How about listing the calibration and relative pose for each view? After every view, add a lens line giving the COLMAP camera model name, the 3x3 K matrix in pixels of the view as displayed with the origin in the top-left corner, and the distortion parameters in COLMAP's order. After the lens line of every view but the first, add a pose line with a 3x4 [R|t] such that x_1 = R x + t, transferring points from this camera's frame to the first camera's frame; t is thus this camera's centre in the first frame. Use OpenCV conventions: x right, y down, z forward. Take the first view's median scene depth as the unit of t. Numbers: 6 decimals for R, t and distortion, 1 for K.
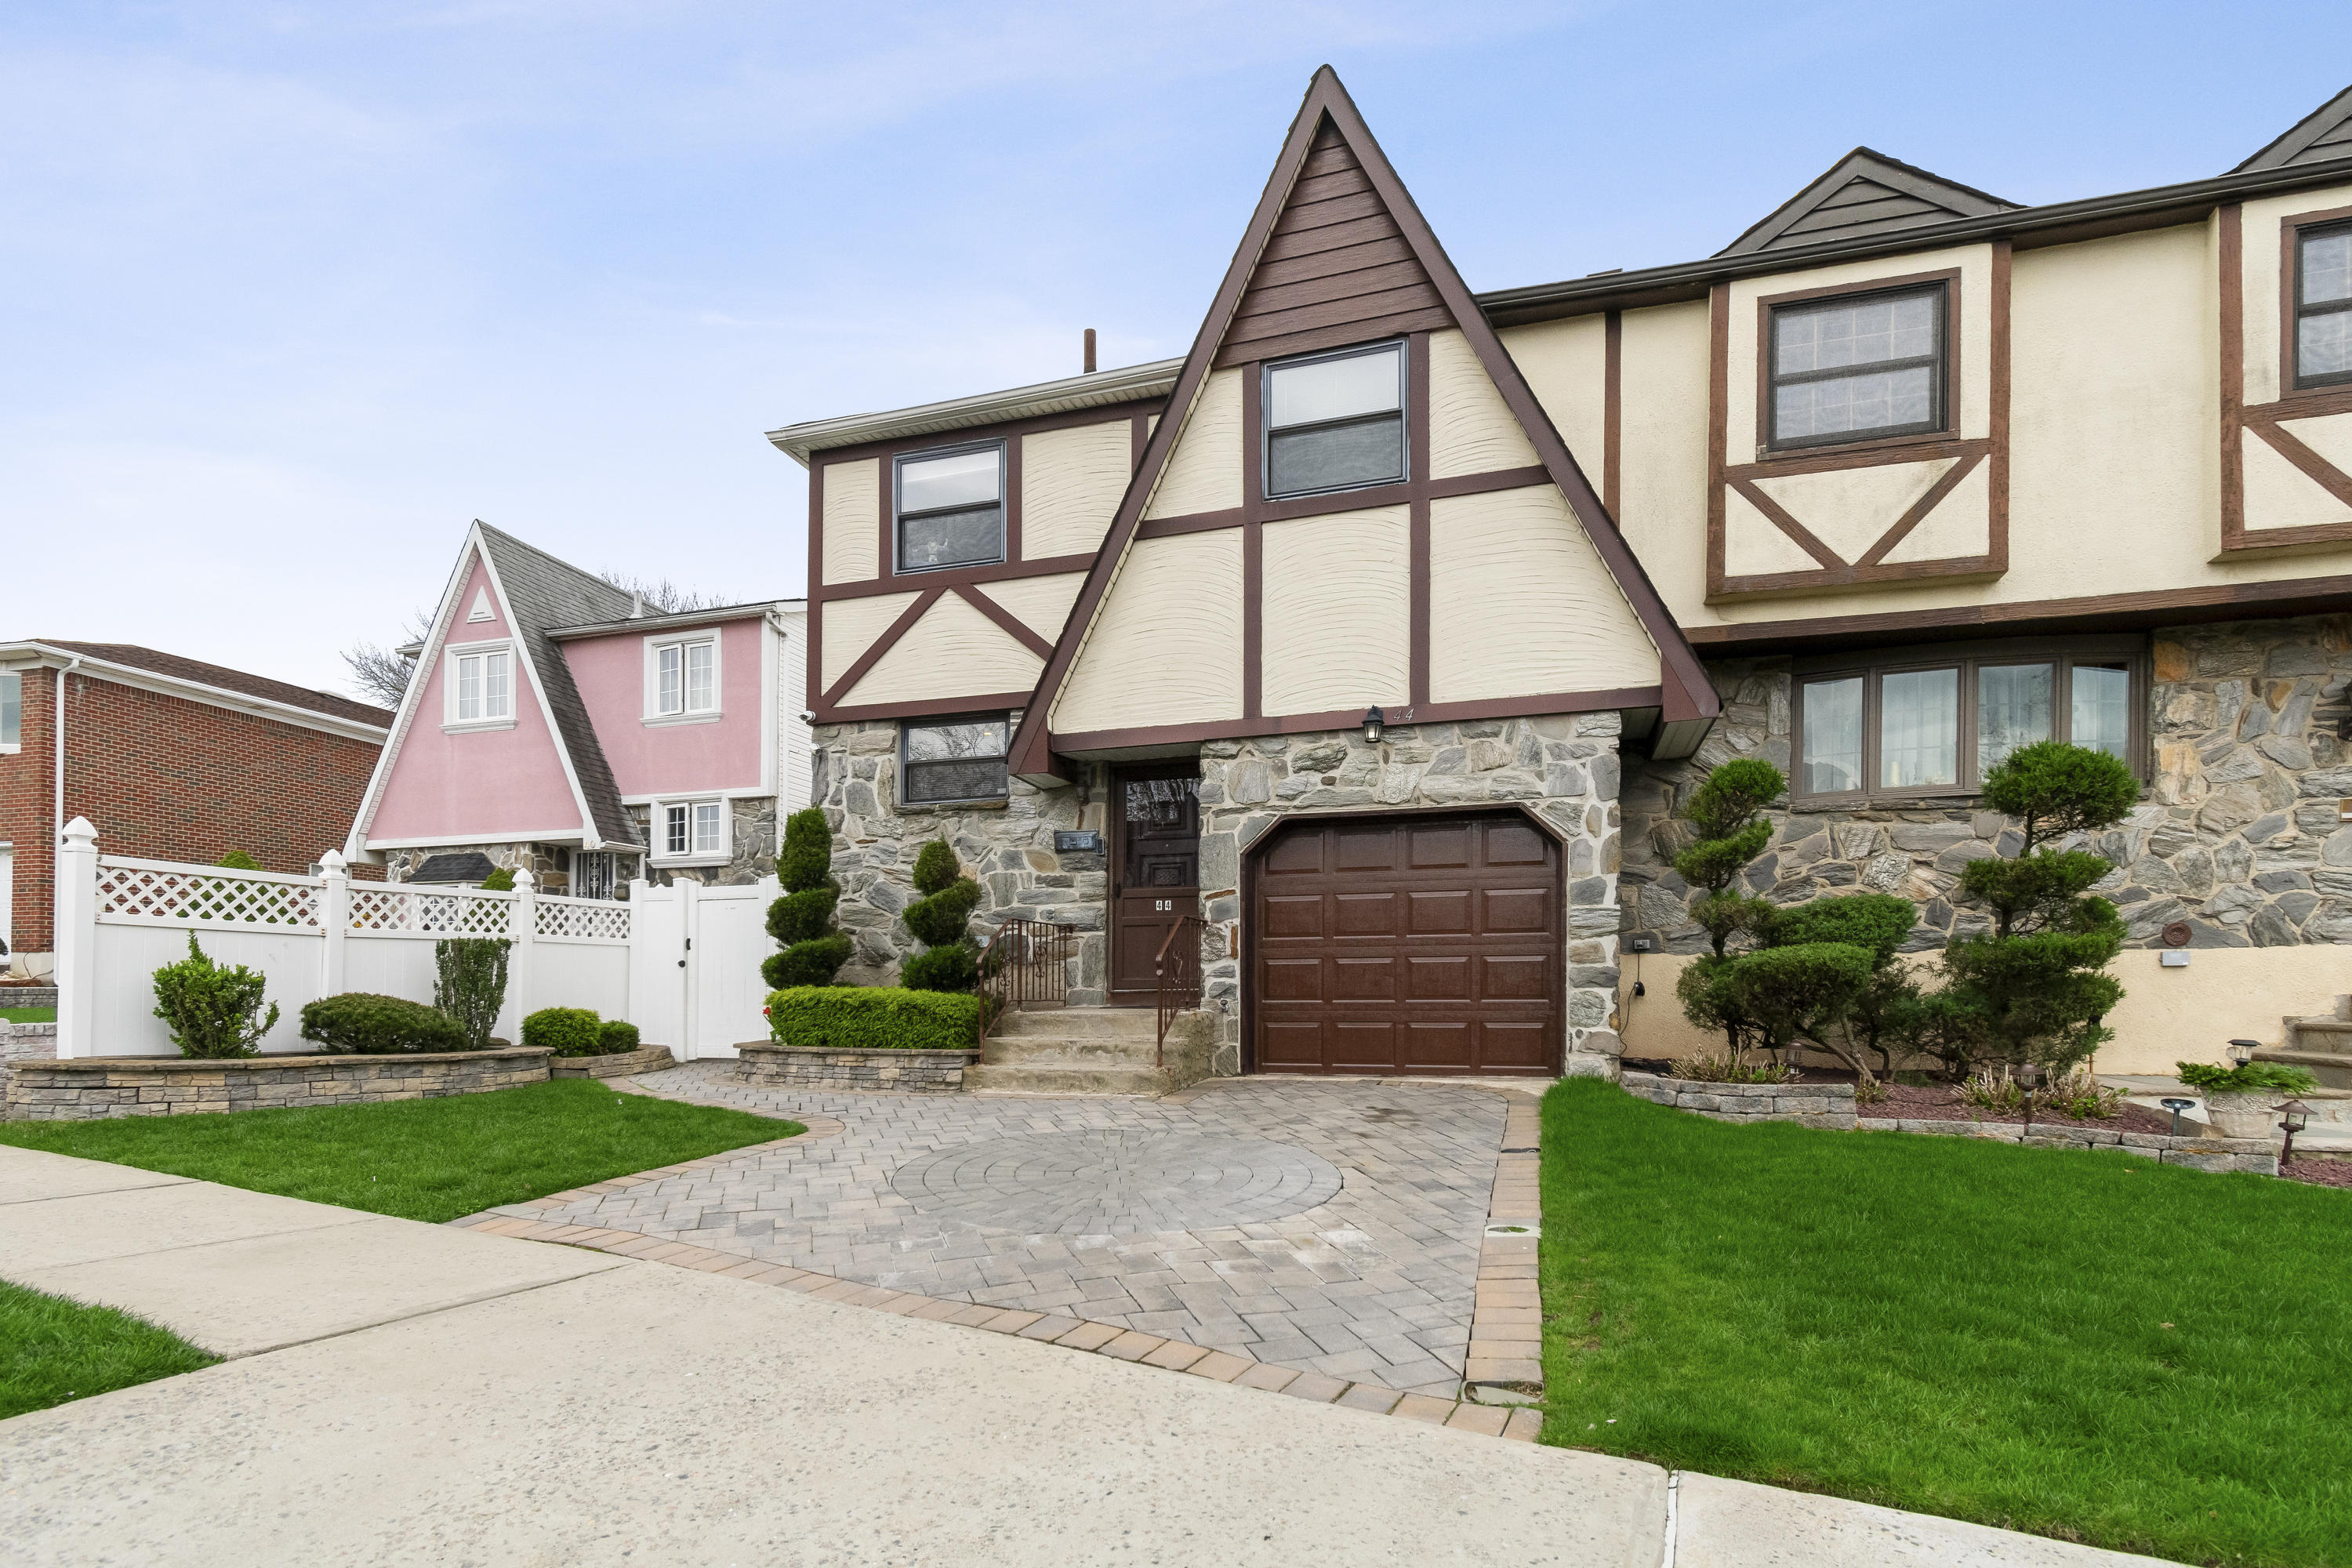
lens RADIAL K [[1047.4, 0, 1167.3], [0, 1047.4, 779.1], [0, 0, 1]] dist [-0.000231, -0.000099]
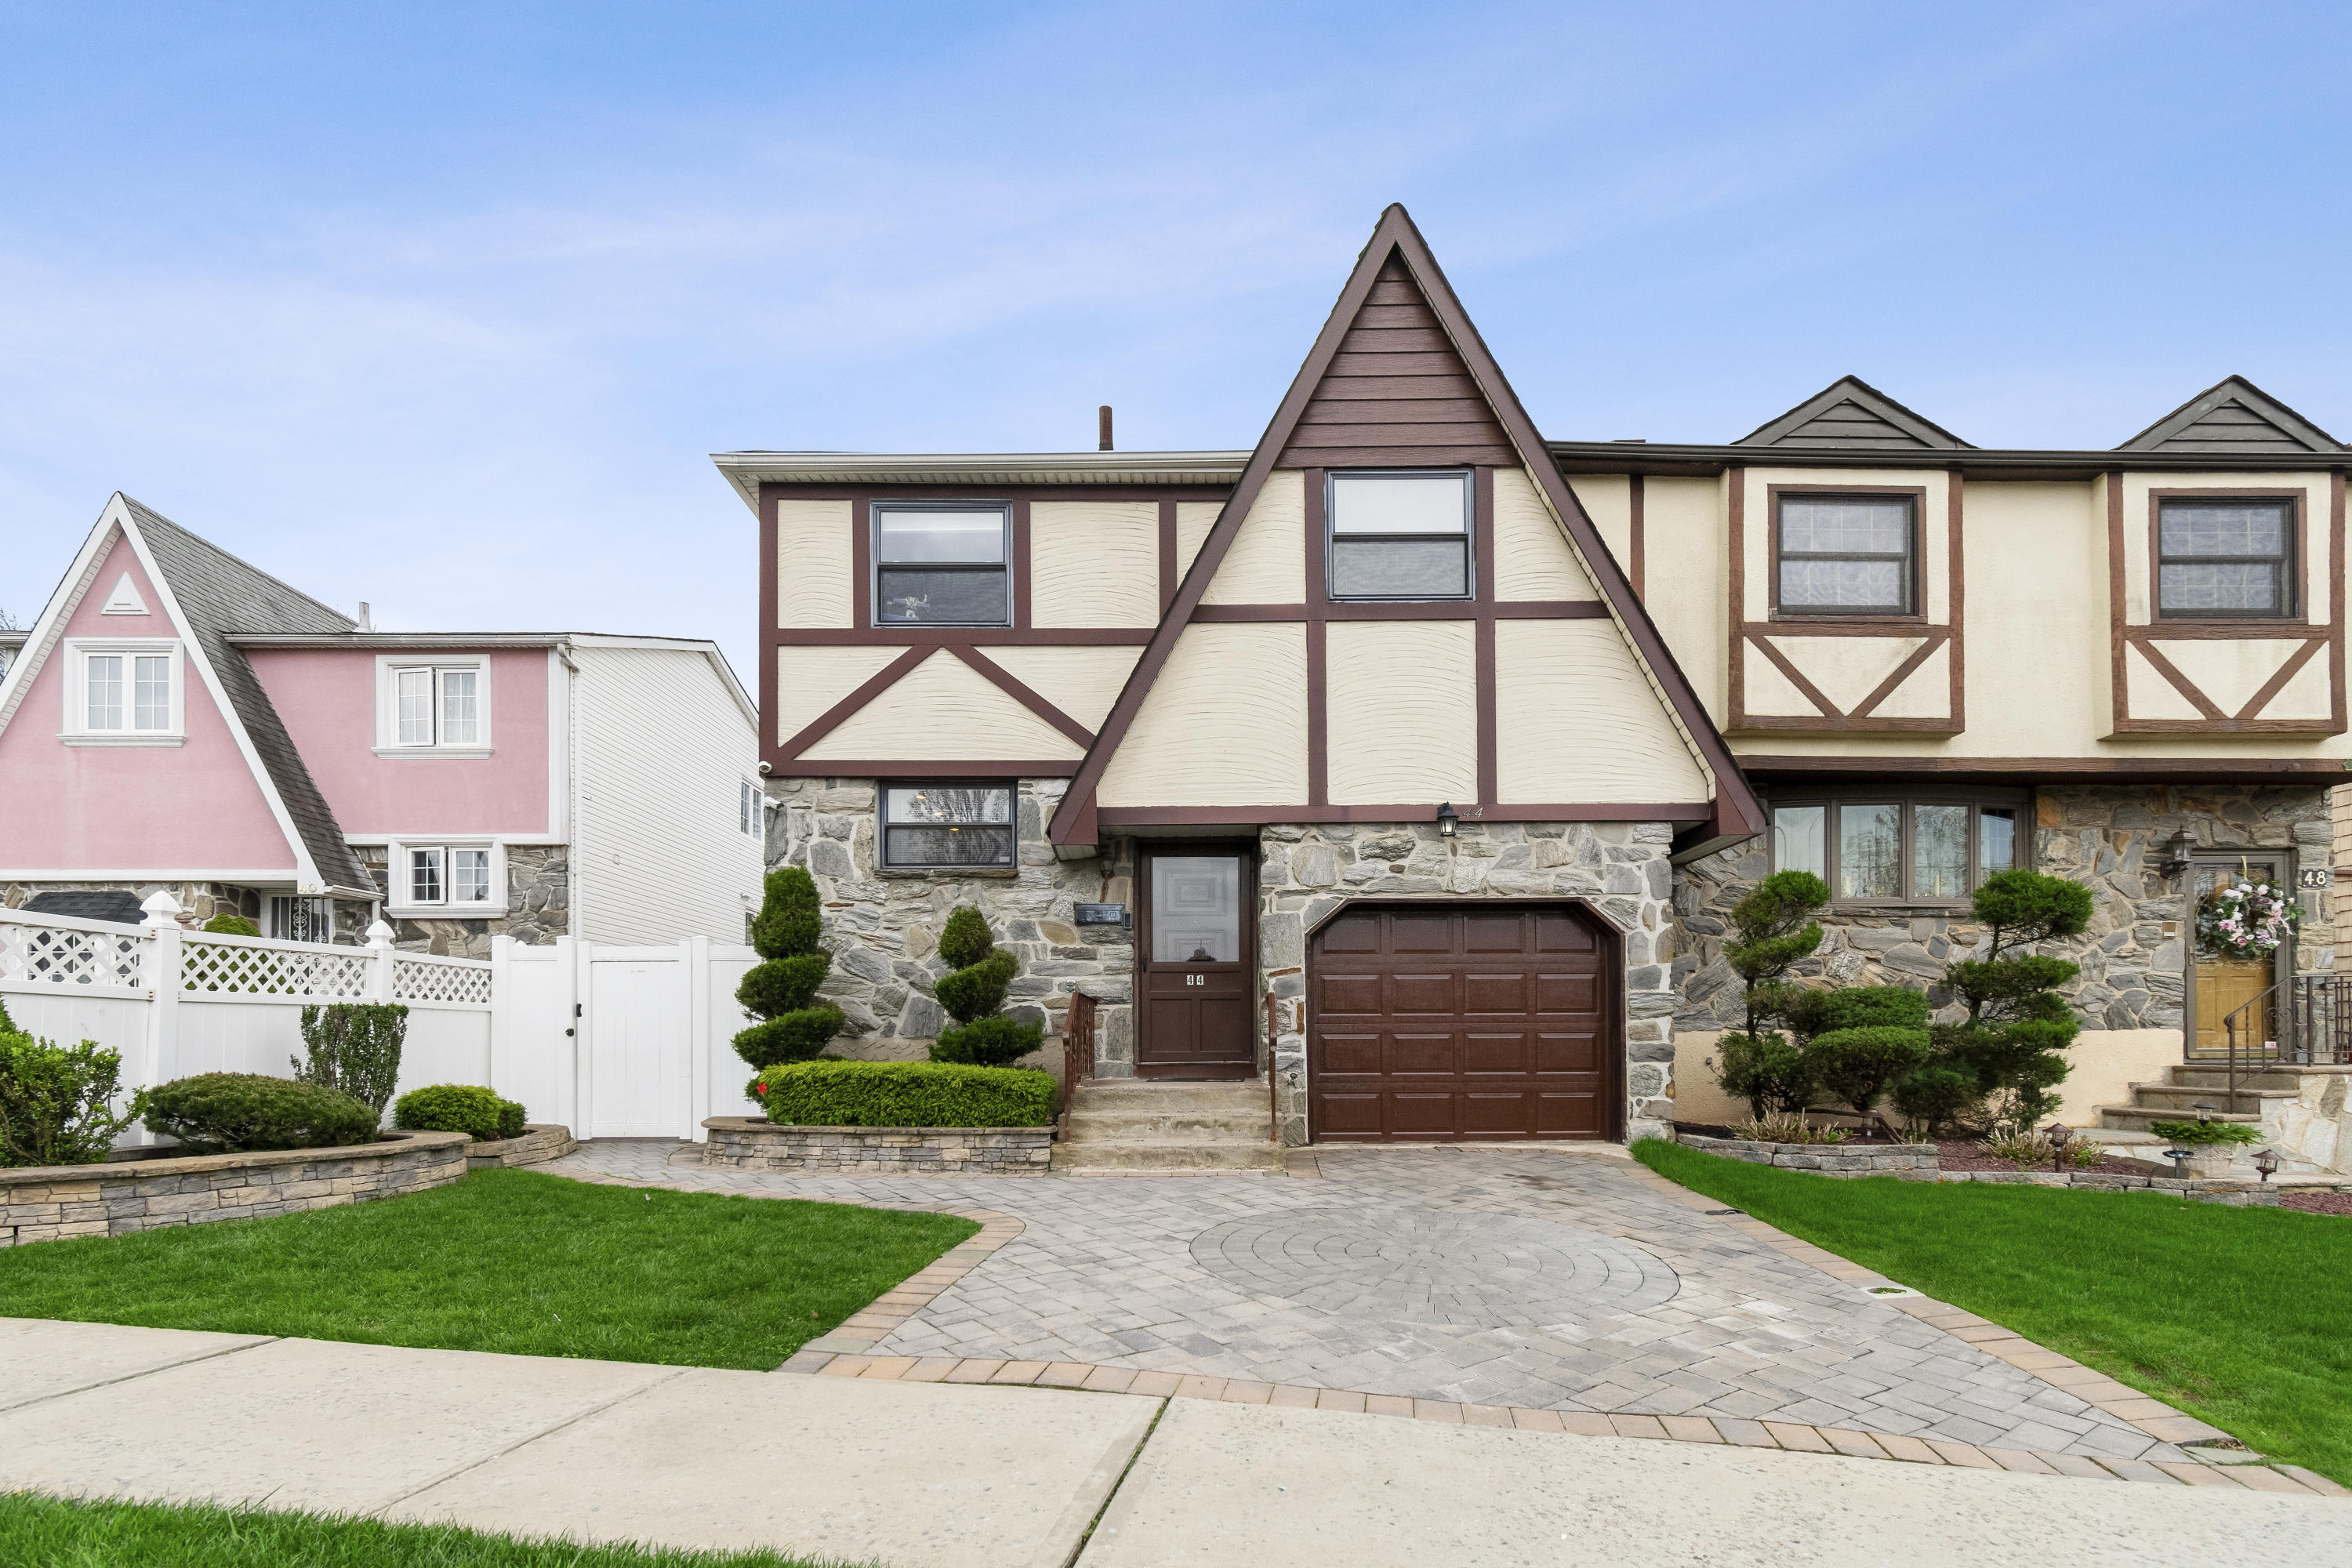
lens RADIAL K [[977.6, 0, 1172.3], [0, 977.6, 855.3], [0, 0, 1]] dist [0.000164, -0.000232]
pose [[0.959840, 0.051206, 0.275837, -0.338541], [-0.052200, 0.998630, -0.003743, 0.003487], [-0.275650, -0.010806, 0.961197, 0.096925]]
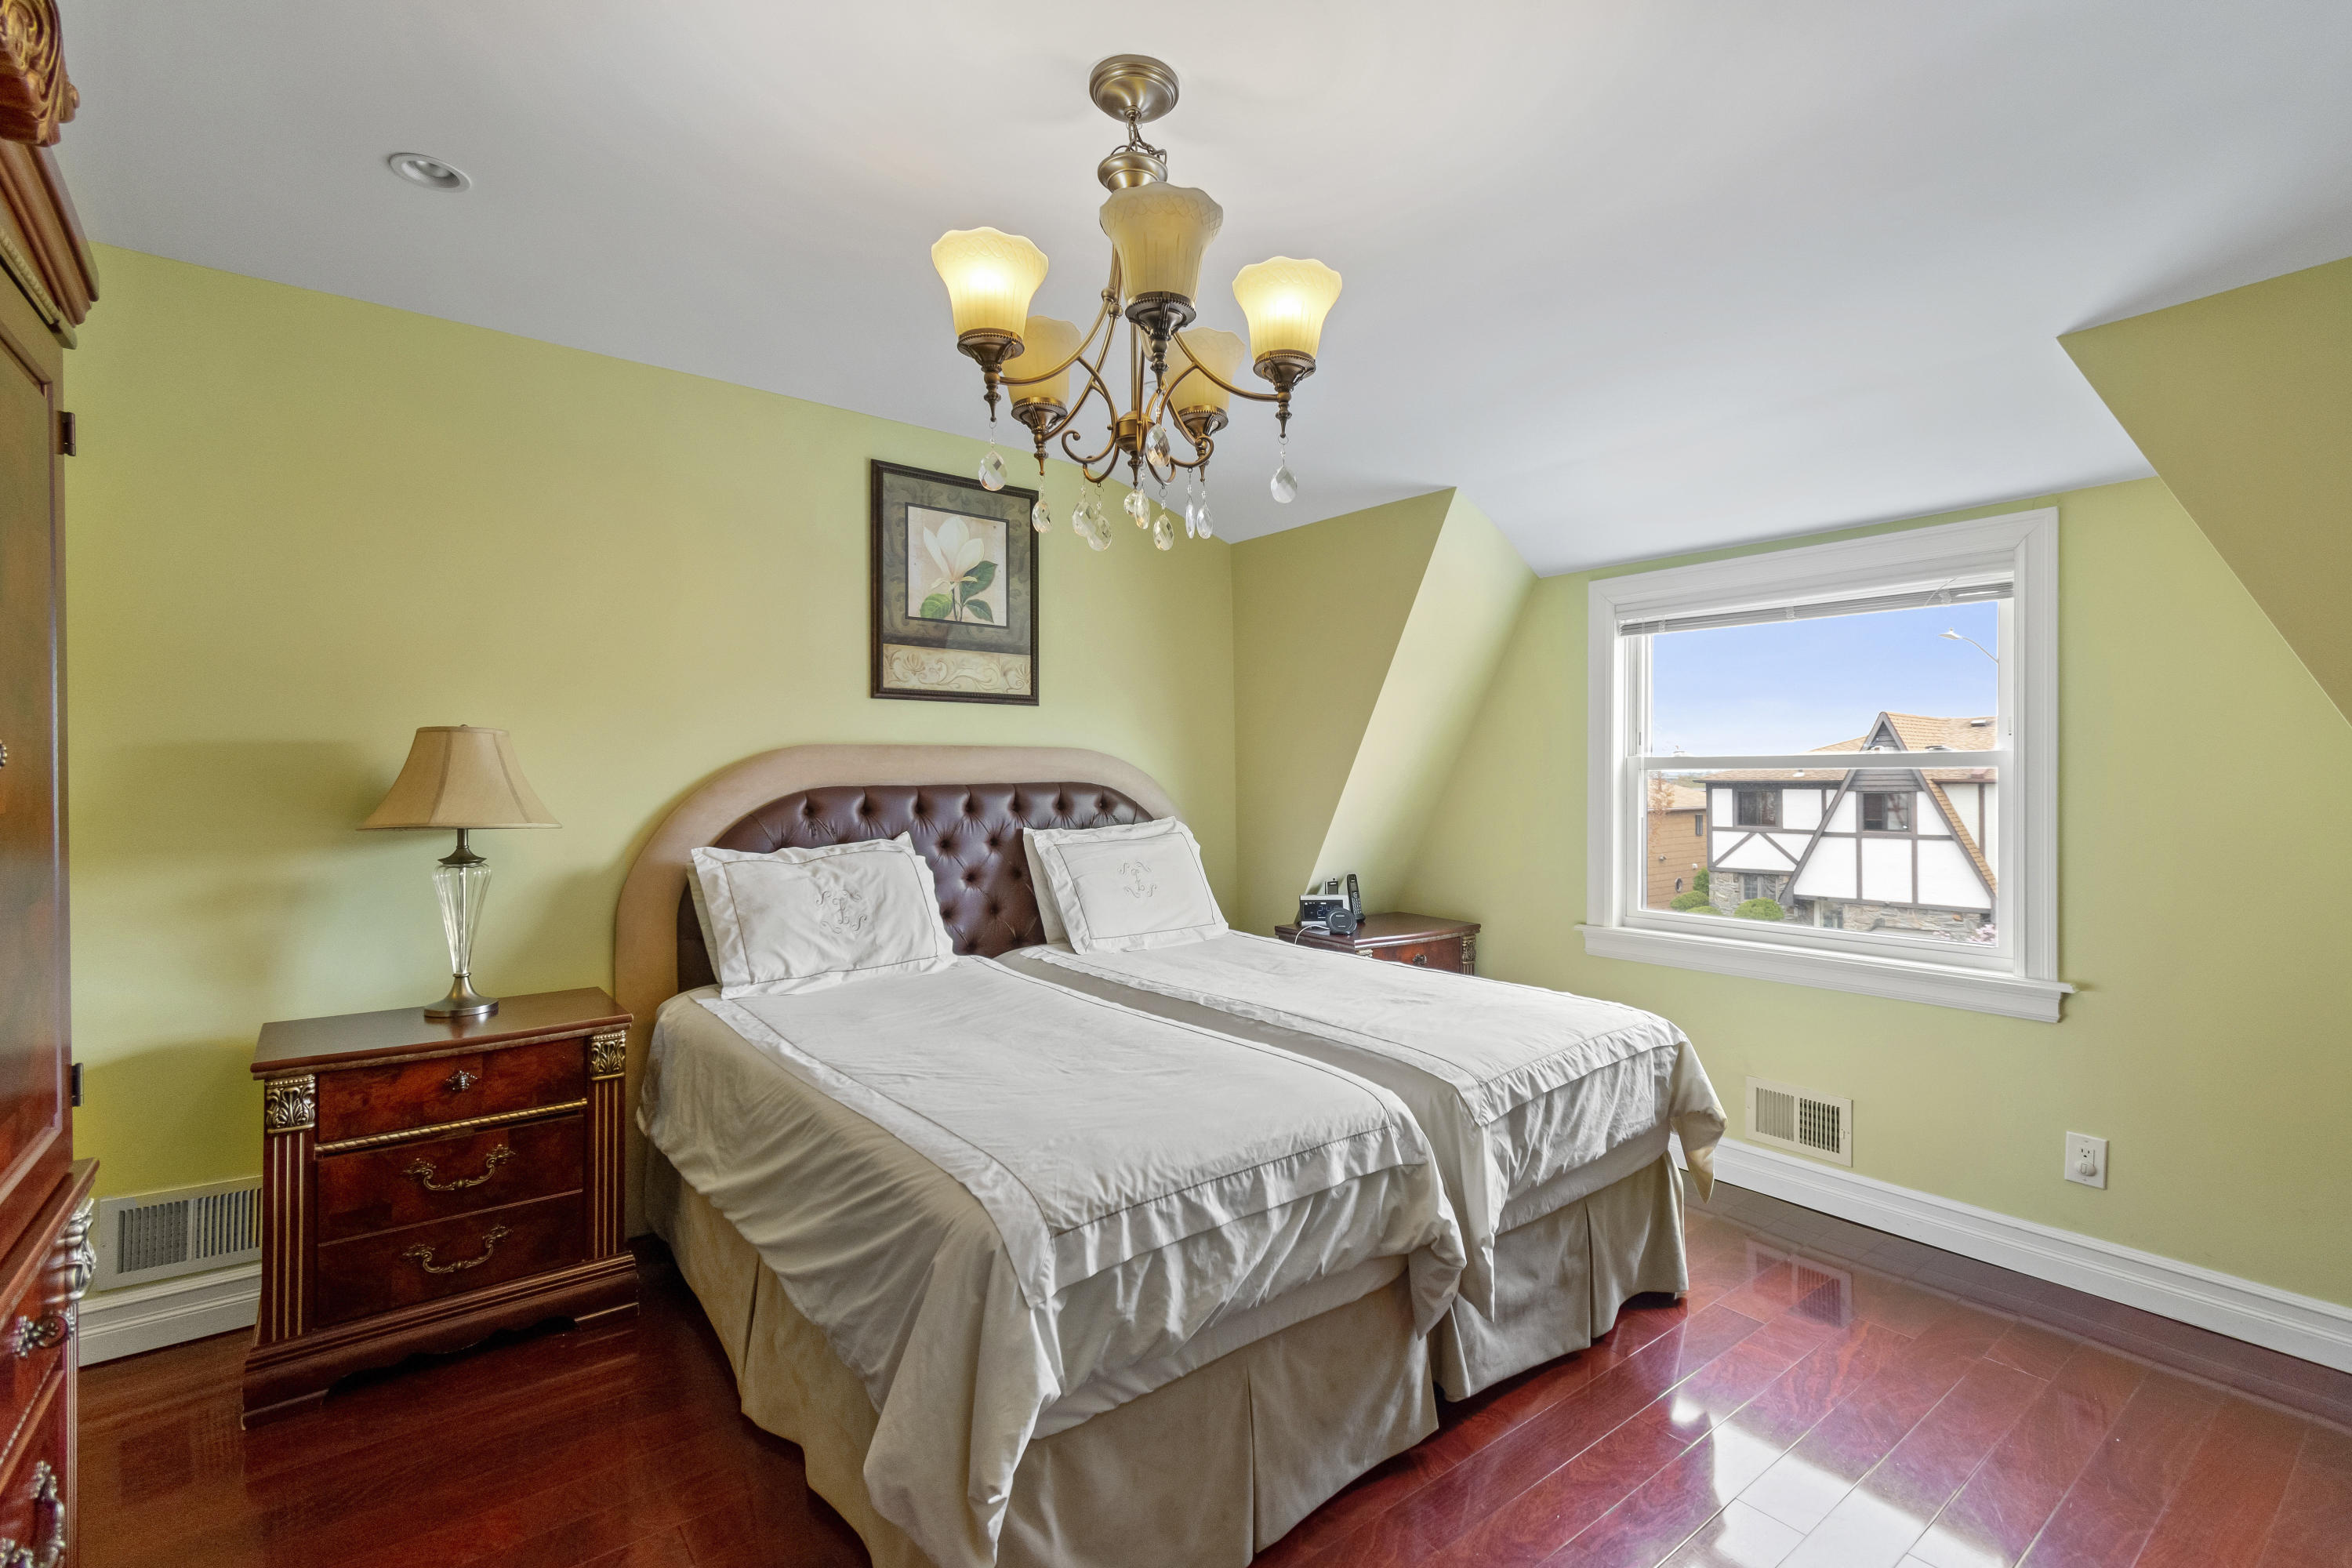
lens RADIAL K [[1047.4, 0, 1167.3], [0, 1047.4, 779.1], [0, 0, 1]] dist [-0.000231, -0.000099]
pose [[0.720045, 0.009316, -0.693865, 0.811812], [-0.006857, 0.999957, 0.006309, -0.449841], [0.693894, 0.000215, 0.720077, -2.907433]]
